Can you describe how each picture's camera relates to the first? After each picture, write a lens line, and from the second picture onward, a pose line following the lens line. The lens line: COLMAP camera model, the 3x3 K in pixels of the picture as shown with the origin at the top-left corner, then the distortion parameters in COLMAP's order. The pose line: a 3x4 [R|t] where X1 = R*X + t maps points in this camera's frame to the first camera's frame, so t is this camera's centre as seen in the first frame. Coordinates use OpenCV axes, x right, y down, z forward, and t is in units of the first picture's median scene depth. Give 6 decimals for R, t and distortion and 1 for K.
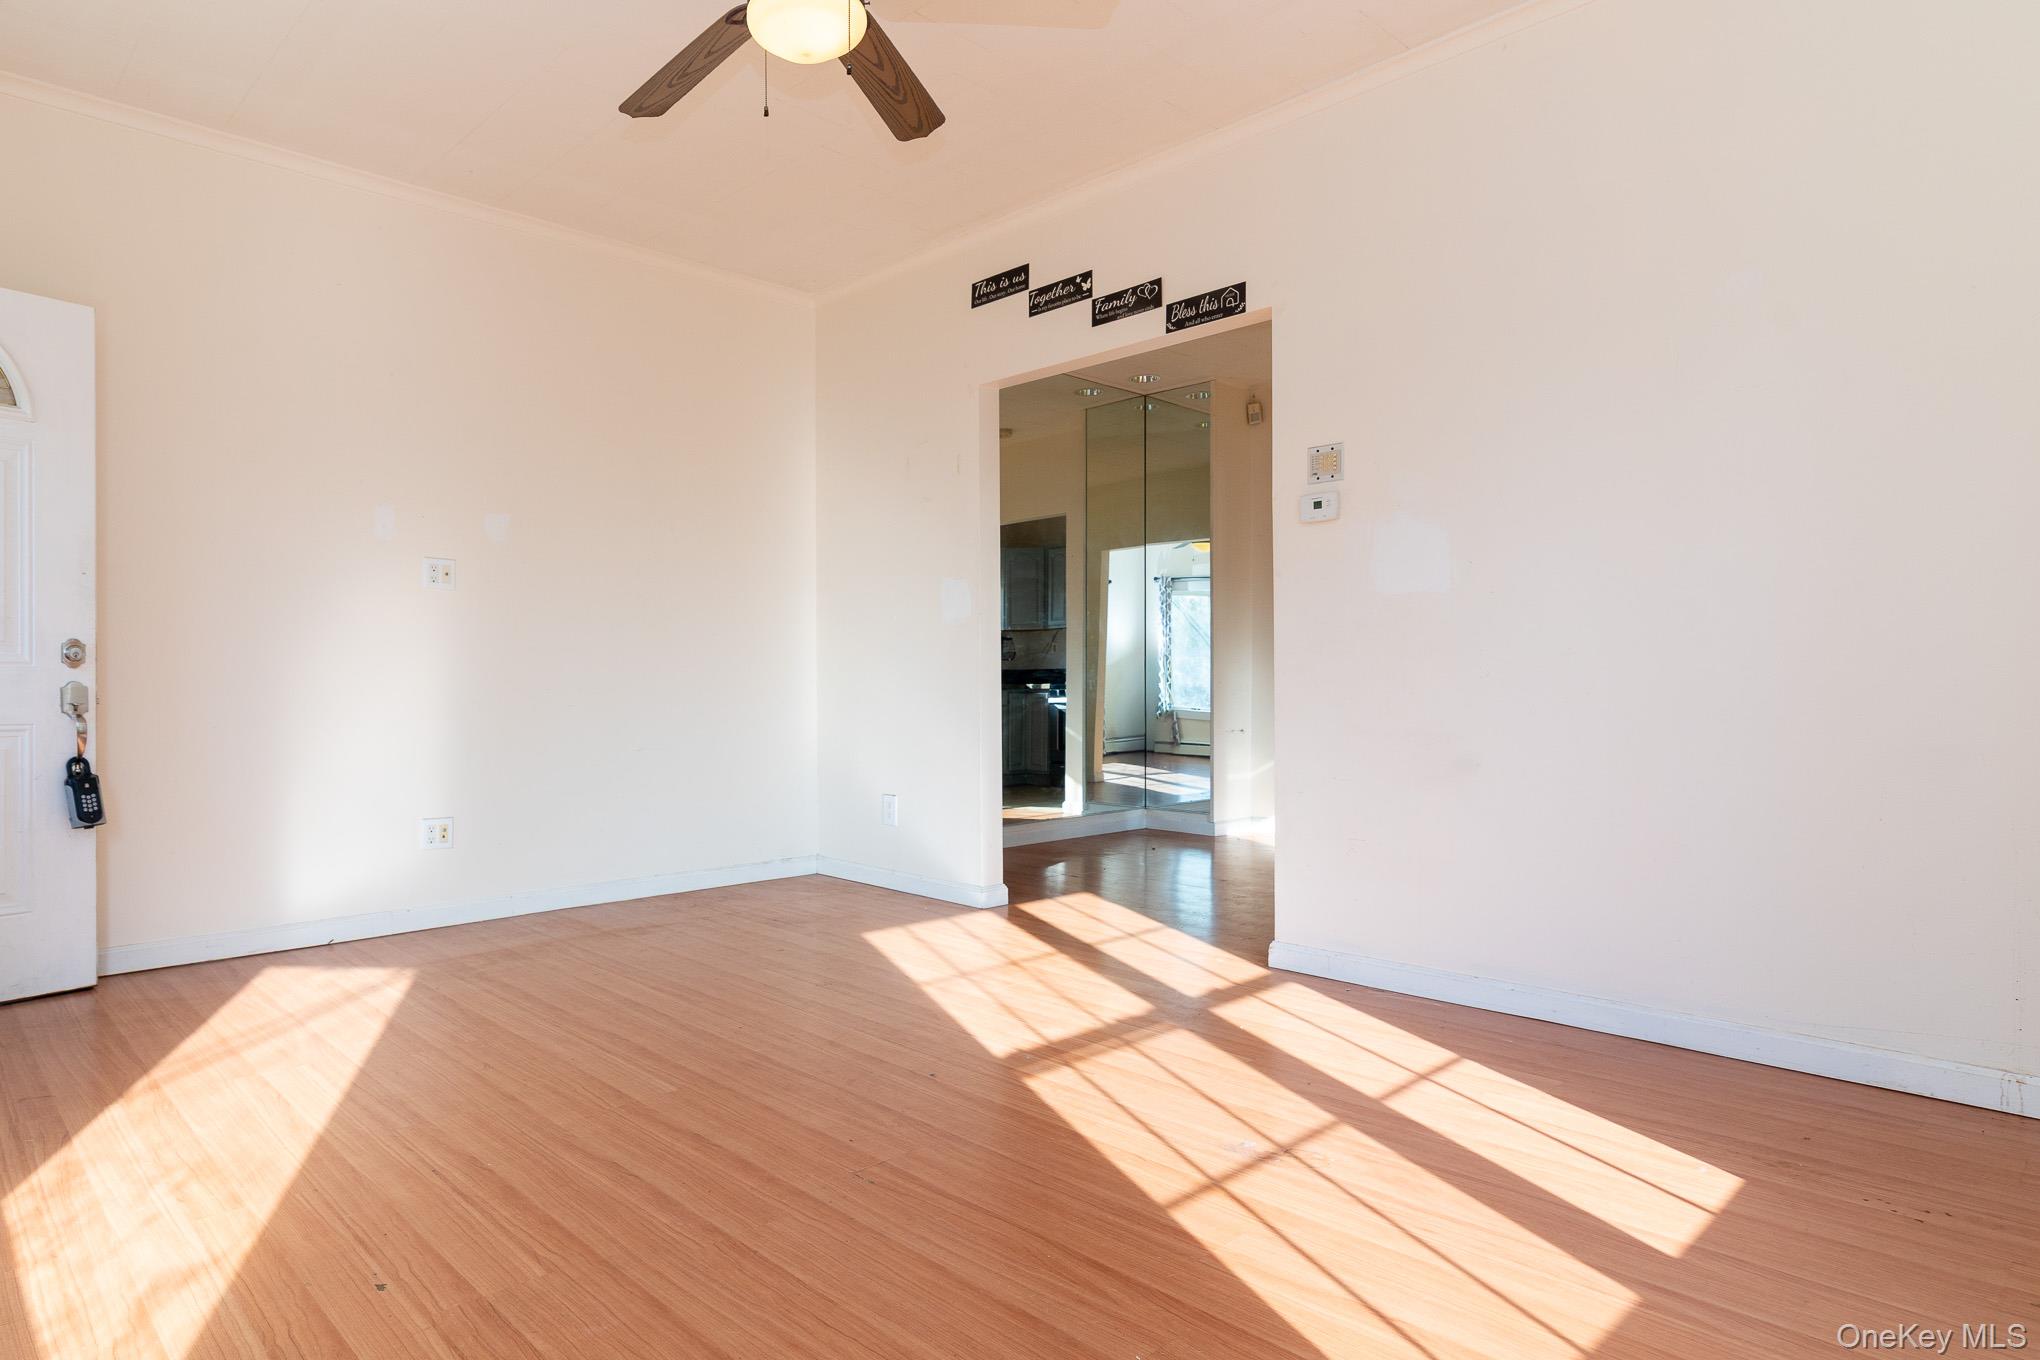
lens RADIAL K [[1152.3, 0, 864.1], [0, 1152.3, 679.6], [0, 0, 1]] dist [0.002336, 0.000529]
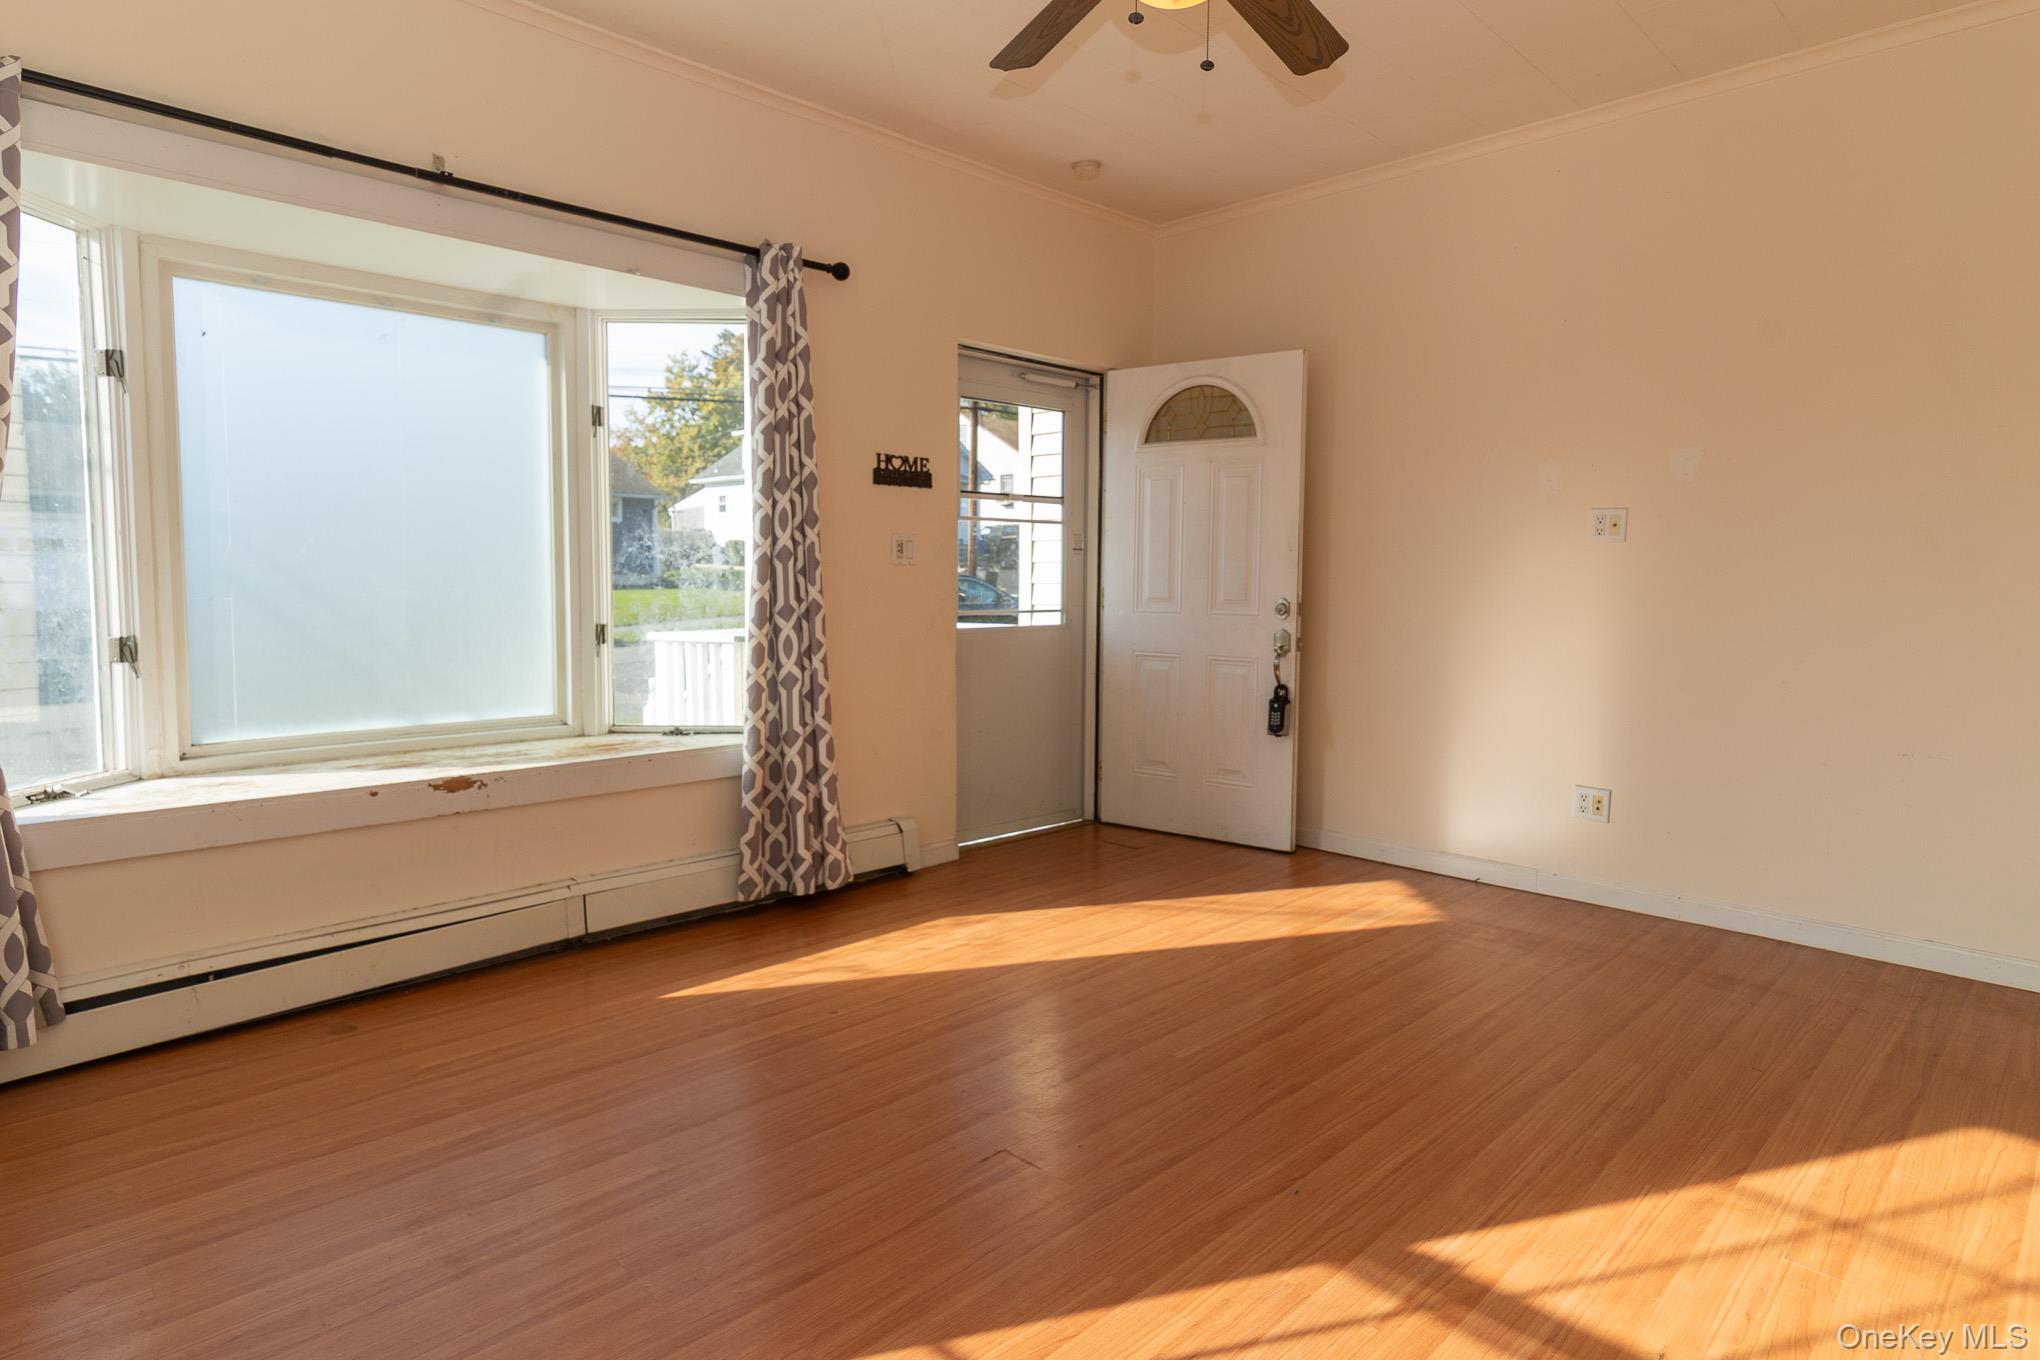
lens RADIAL K [[1118.4, 0, 1022.7], [0, 1118.4, 648.9], [0, 0, 1]] dist [0.004526, -0.000069]
pose [[0.071952, 0.069852, -0.994959, 0.626730], [-0.007143, 0.997555, 0.069518, -0.066279], [0.997383, 0.002105, 0.072275, 0.599229]]
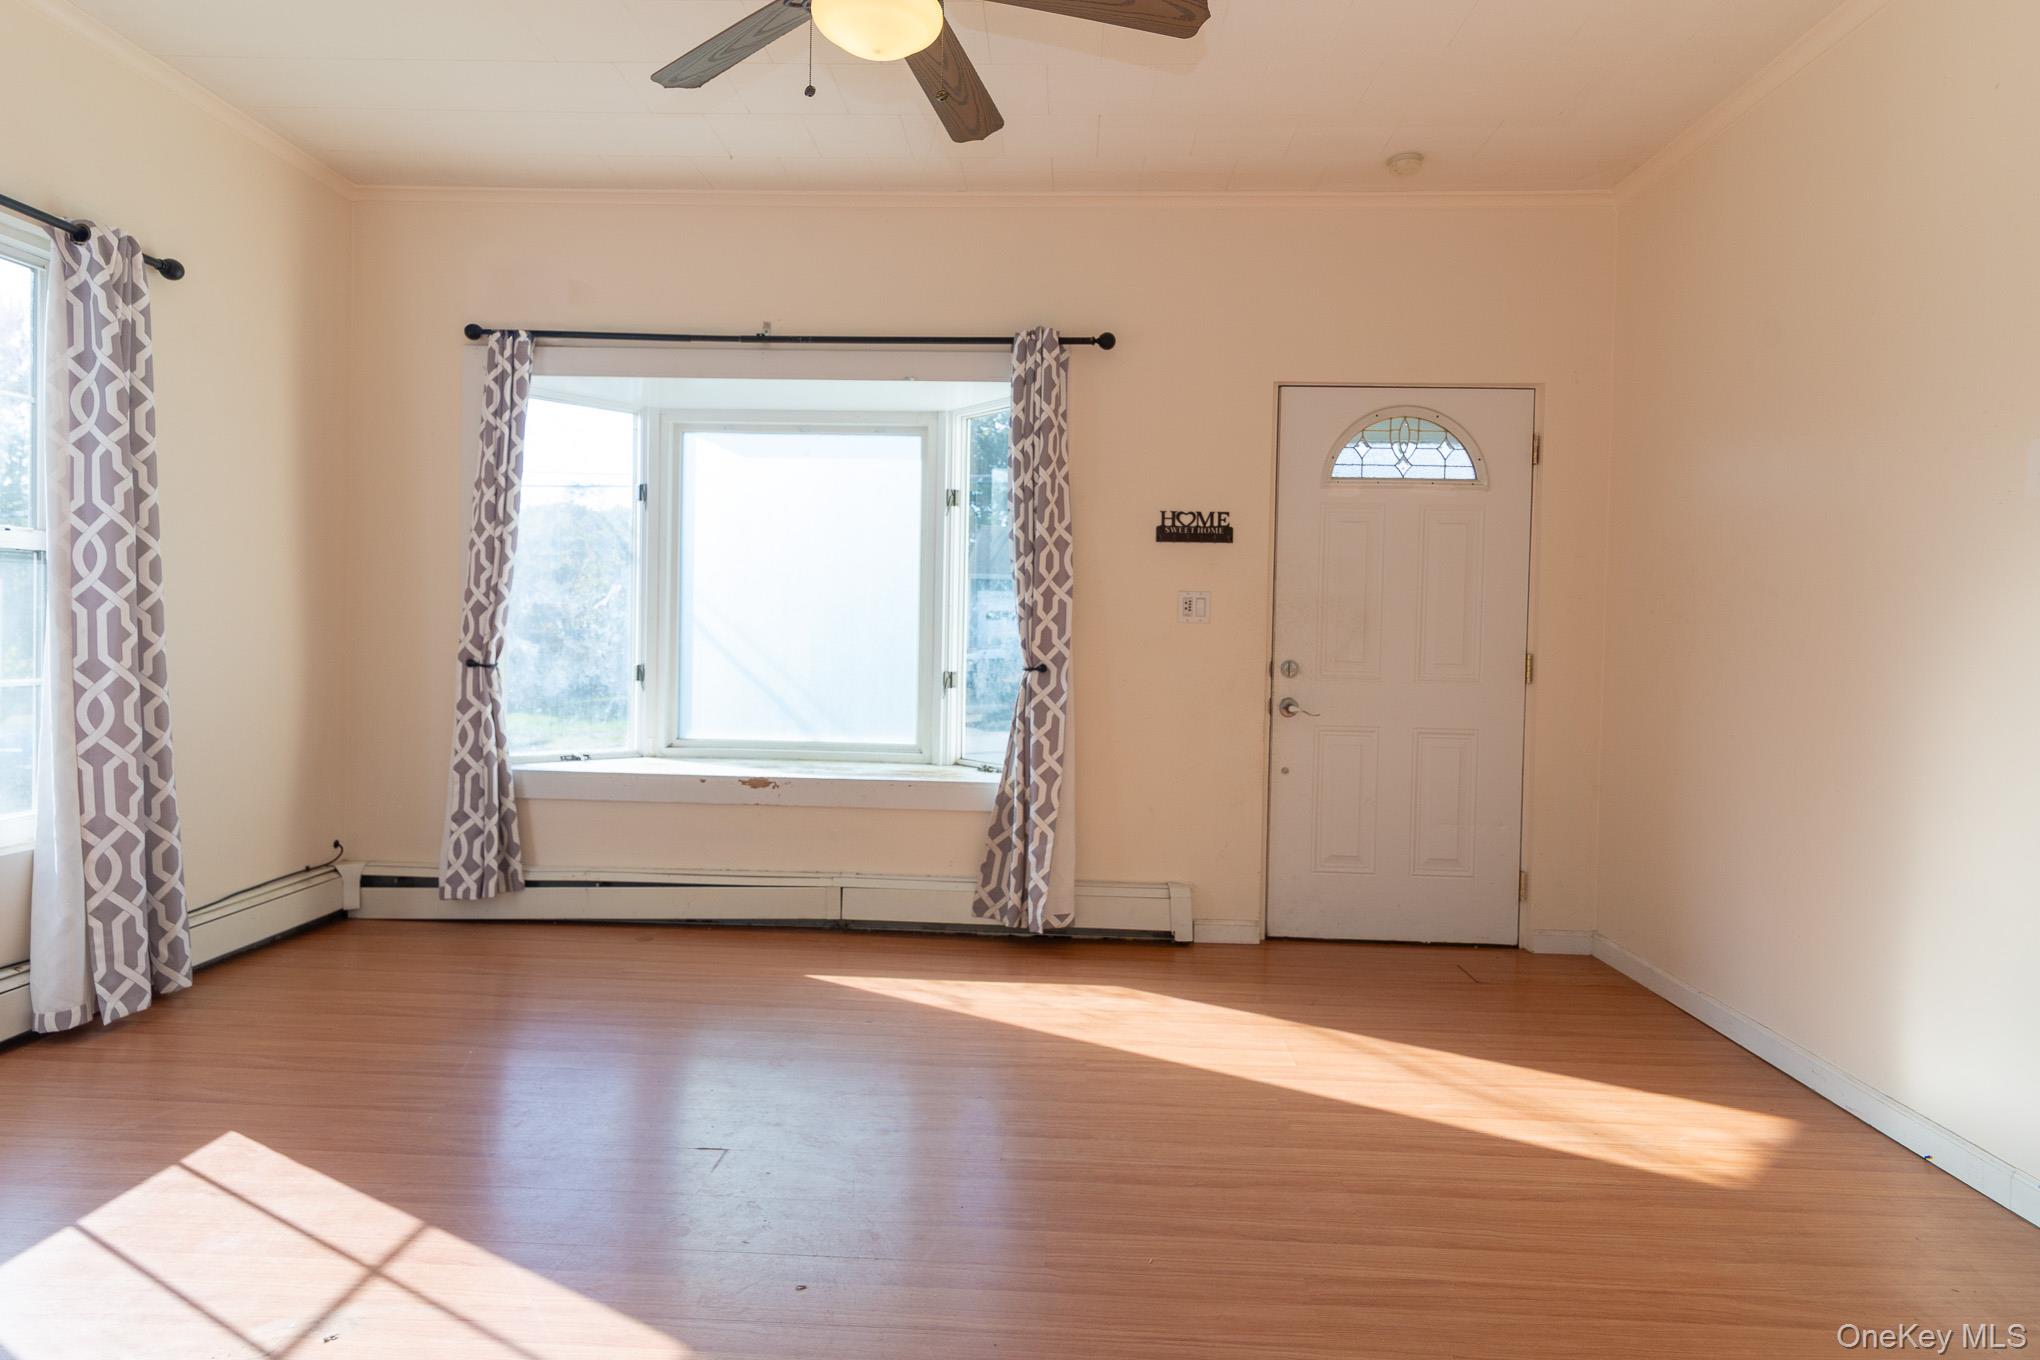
lens RADIAL K [[1118.4, 0, 1022.7], [0, 1118.4, 648.9], [0, 0, 1]] dist [0.004526, -0.000069]
pose [[-0.686824, -0.000970, -0.726823, 0.379412], [-0.018118, 0.999711, 0.015787, -0.059383], [0.726598, 0.024012, -0.686643, 1.253011]]
